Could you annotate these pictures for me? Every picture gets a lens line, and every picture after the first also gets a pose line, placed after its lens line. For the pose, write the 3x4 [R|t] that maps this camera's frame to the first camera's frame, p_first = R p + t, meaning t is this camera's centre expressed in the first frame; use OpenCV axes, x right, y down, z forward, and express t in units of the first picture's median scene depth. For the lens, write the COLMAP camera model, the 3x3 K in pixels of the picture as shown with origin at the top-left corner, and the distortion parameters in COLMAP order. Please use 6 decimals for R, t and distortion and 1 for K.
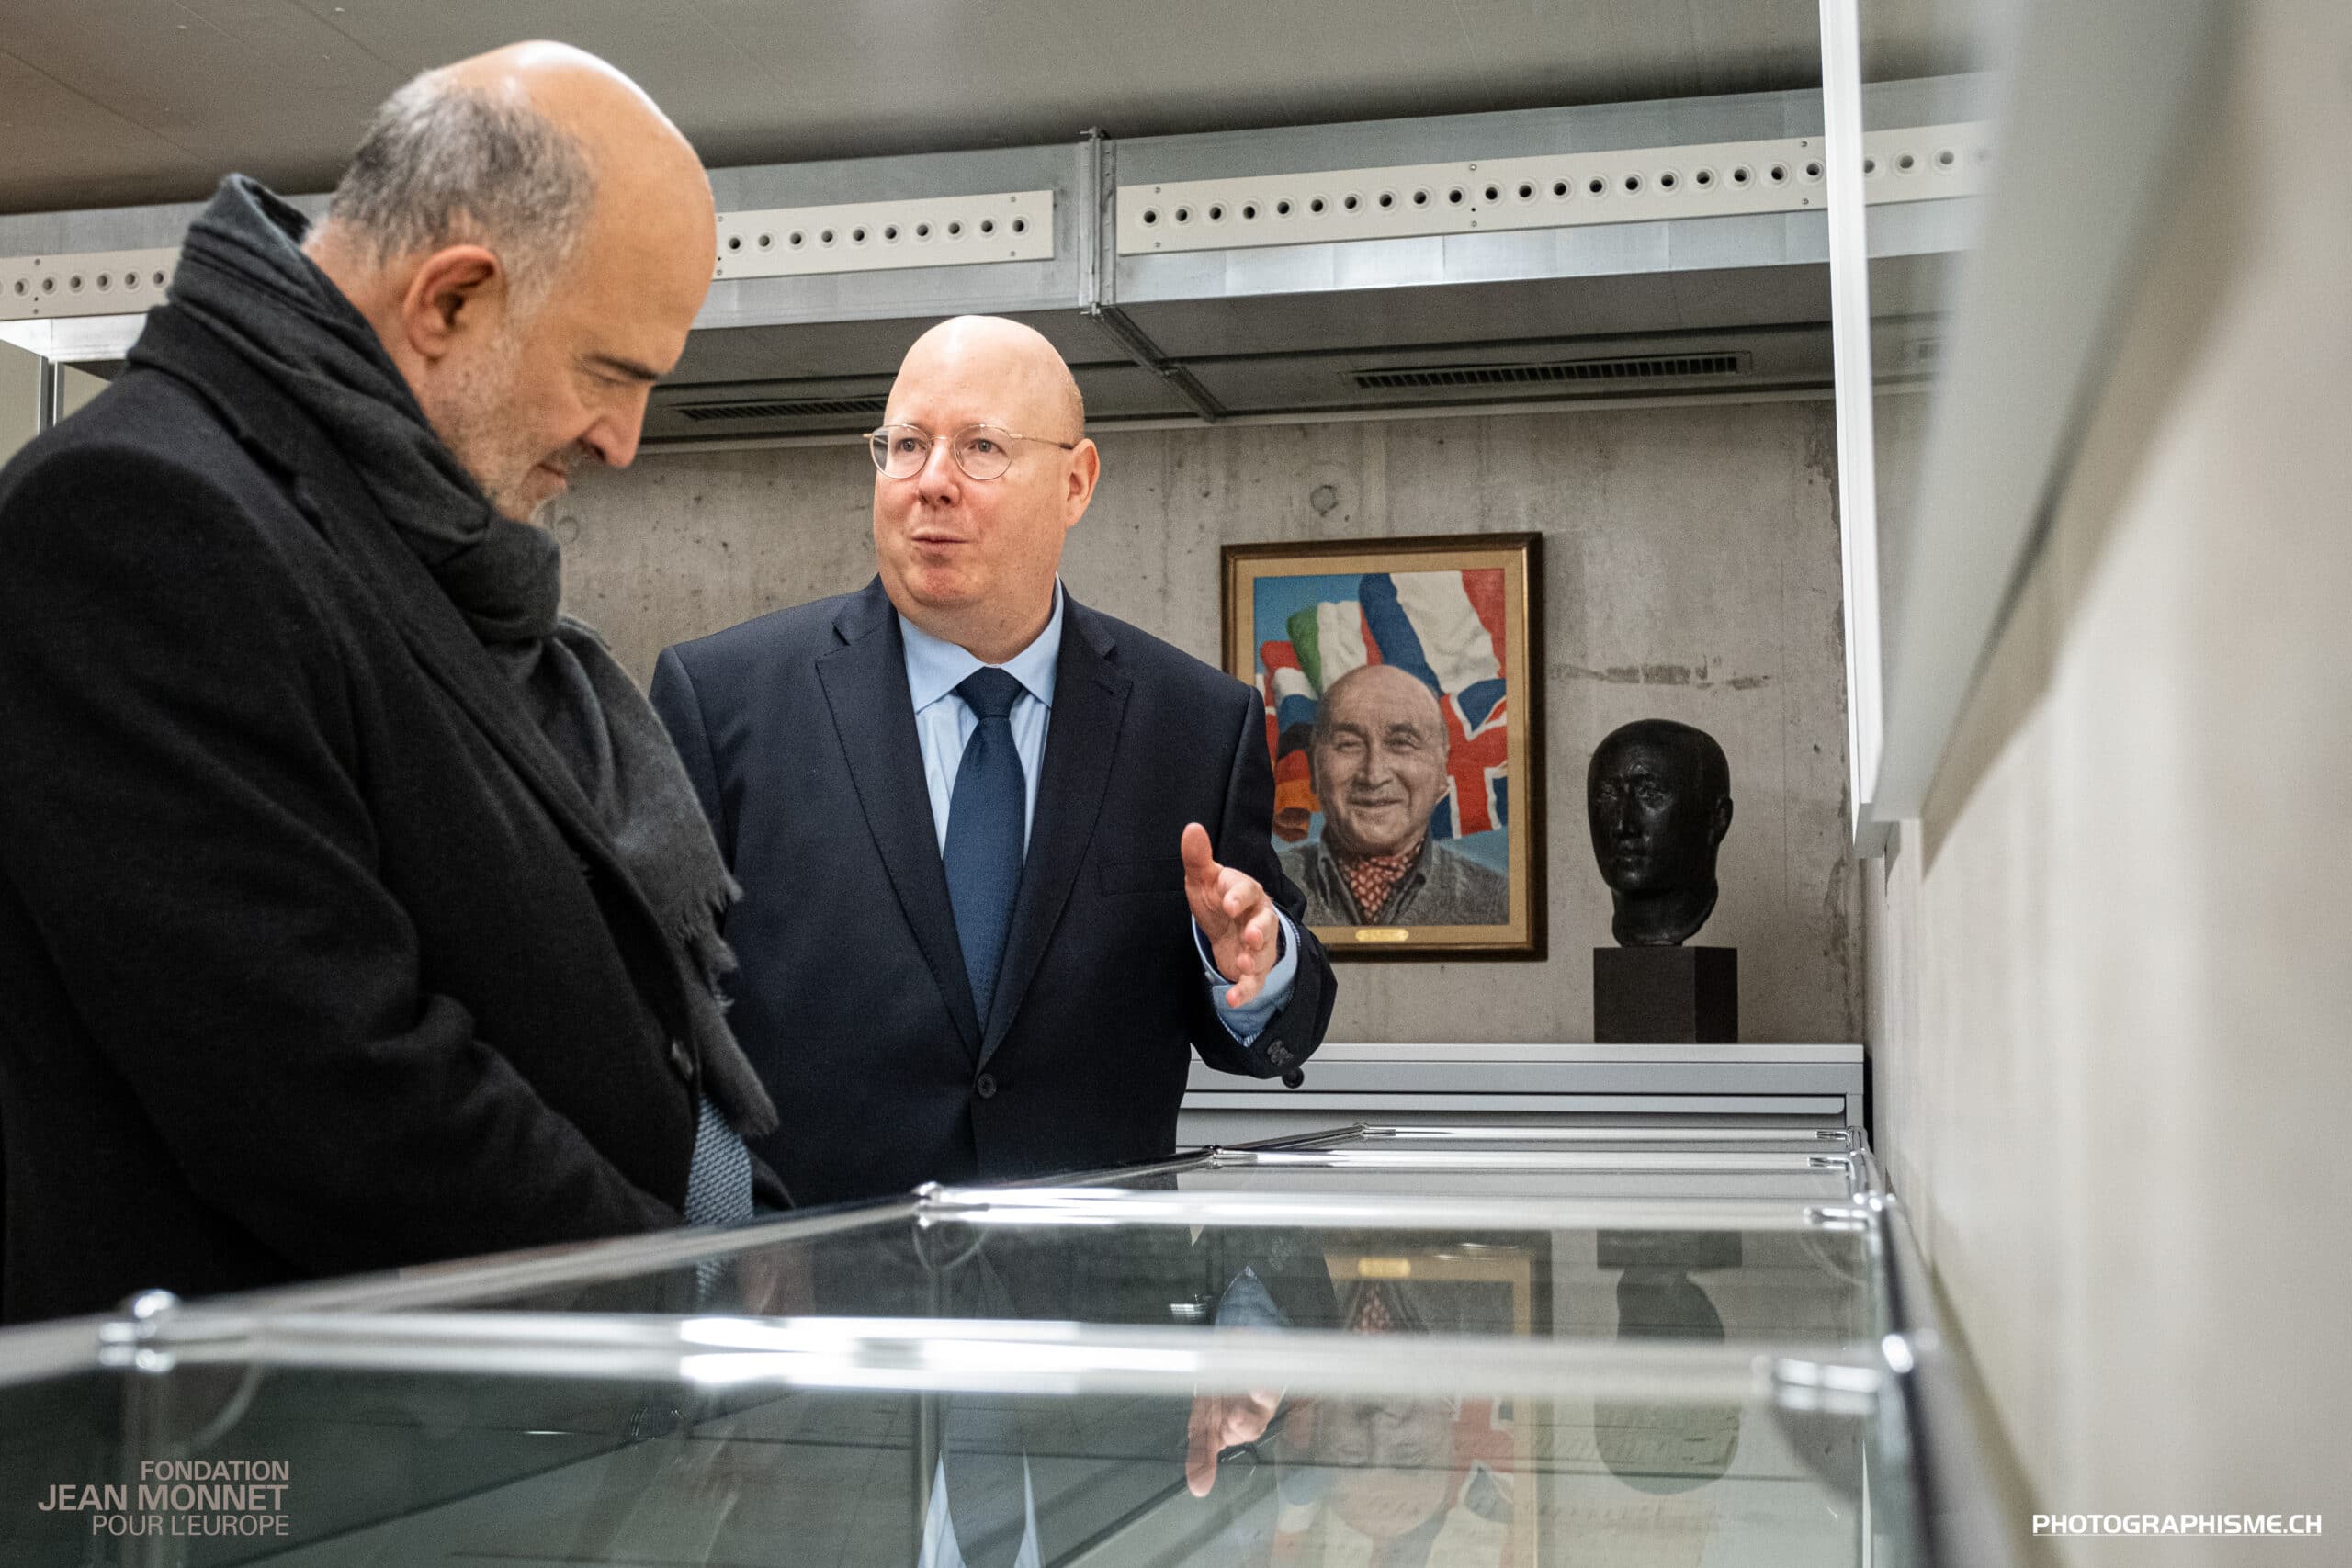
lens RADIAL K [[2988.8, 0, 1131.7], [0, 2988.8, 790.8], [0, 0, 1]] dist [0.006242, -0.045199]
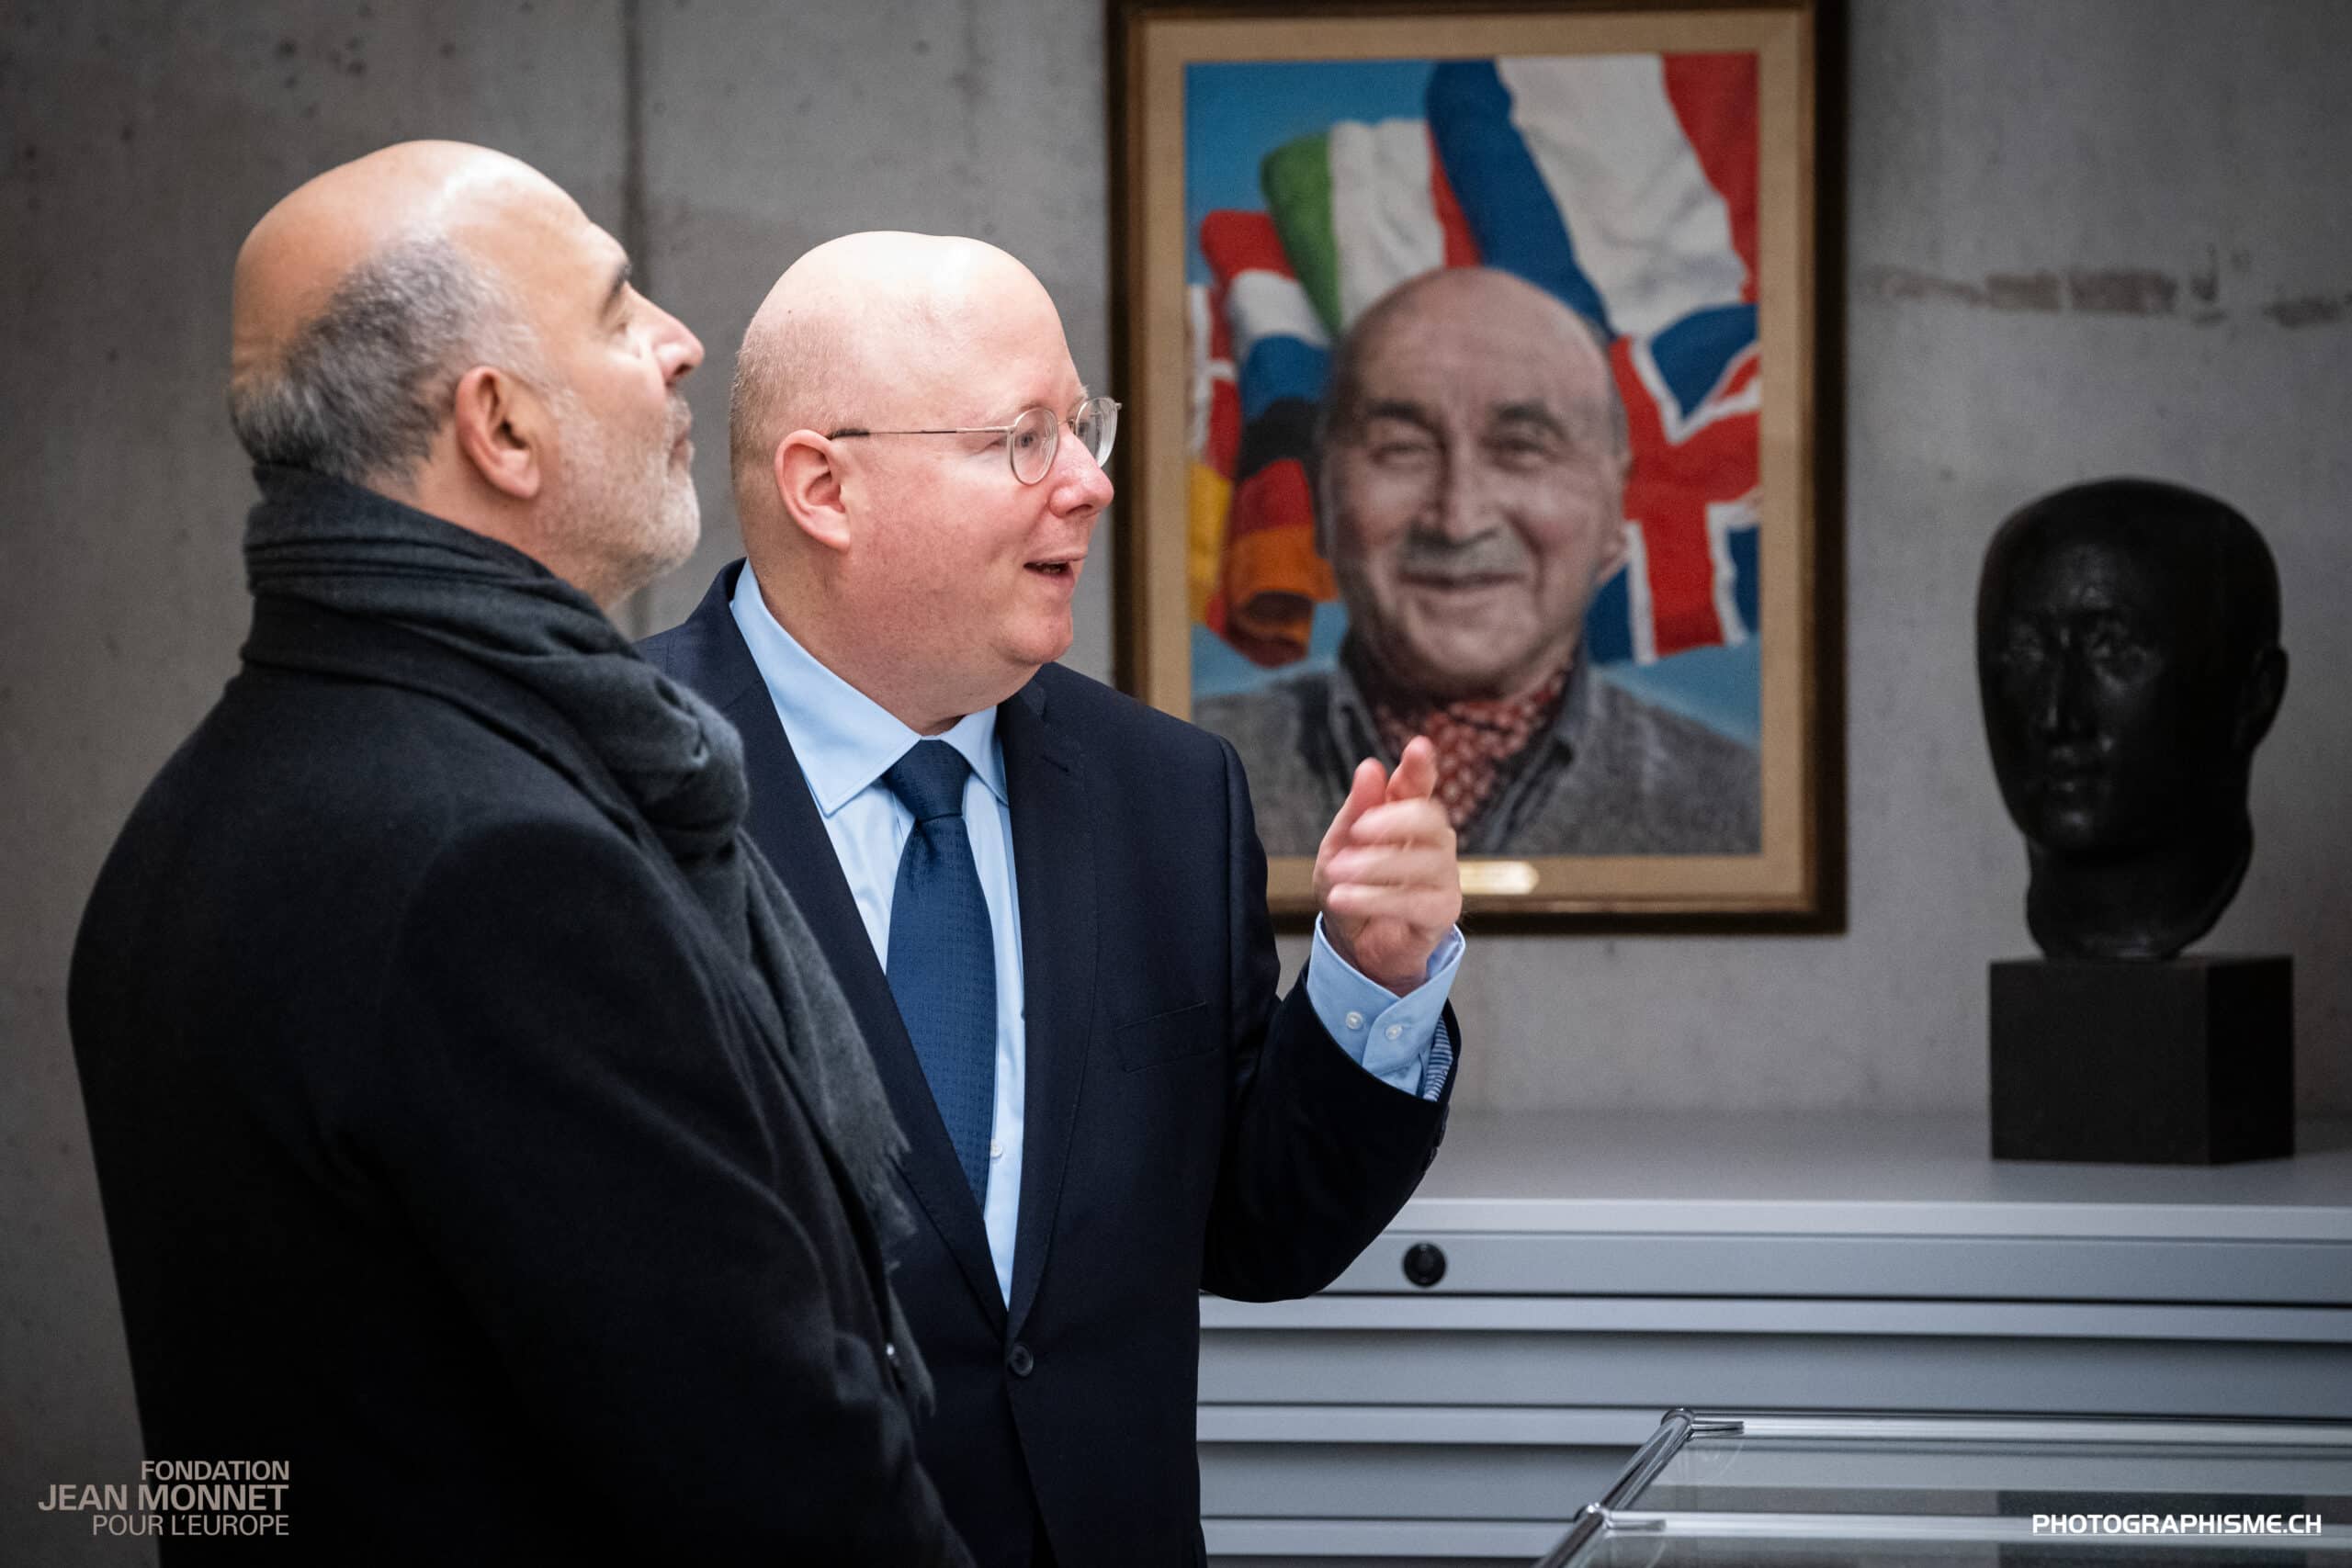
lens RADIAL K [[12694.7, 0, 1176.0], [0, 12694.7, 784.0], [0, 0, 1]] dist [2.869886, -11.369617]
pose [[0.991047, -0.012223, 0.132956, -0.216526], [-0.001722, 0.994548, 0.104263, -0.166205], [-0.133506, -0.103558, 0.985623, -0.880535]]
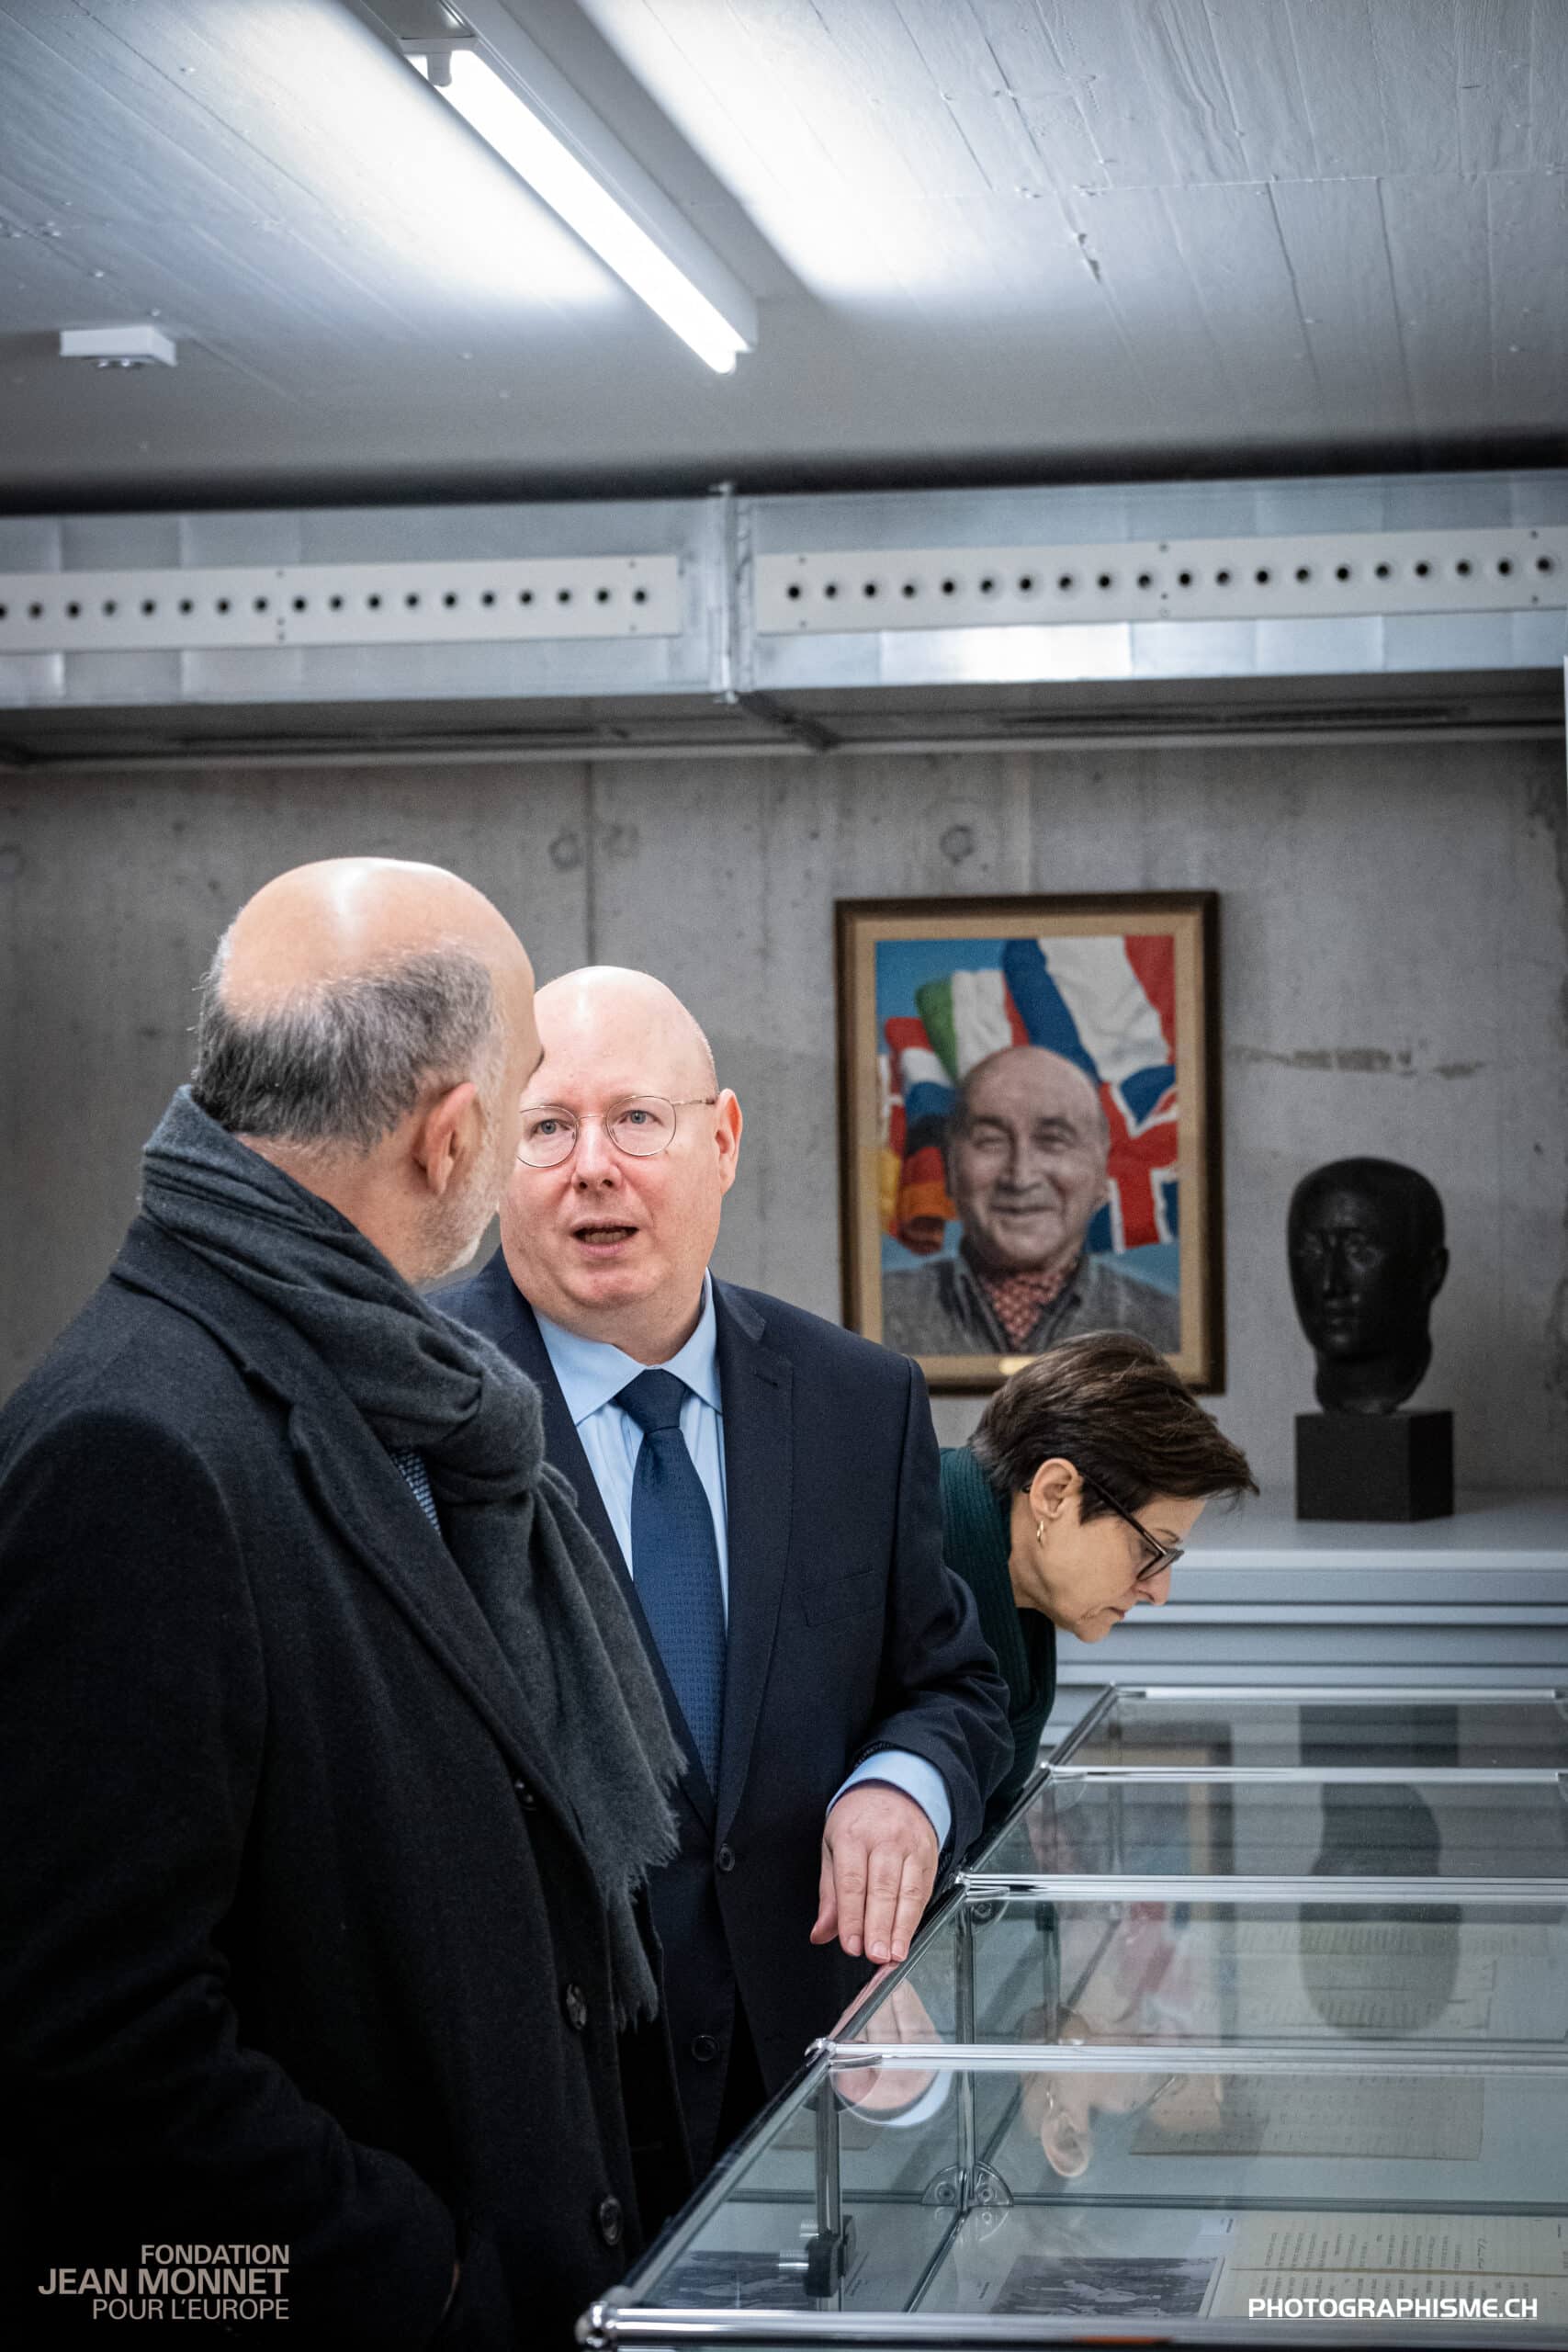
lens RADIAL K [[5258.4, 0, 784.0], [0, 5258.4, 1176.0], [0, 0, 1]] dist [0.138002, 0.073532]
pose [[0.995728, -0.015135, 0.091086, -0.123275], [0.007315, 0.996304, 0.085580, -0.135709], [-0.092045, -0.084548, 0.992159, -0.478698]]
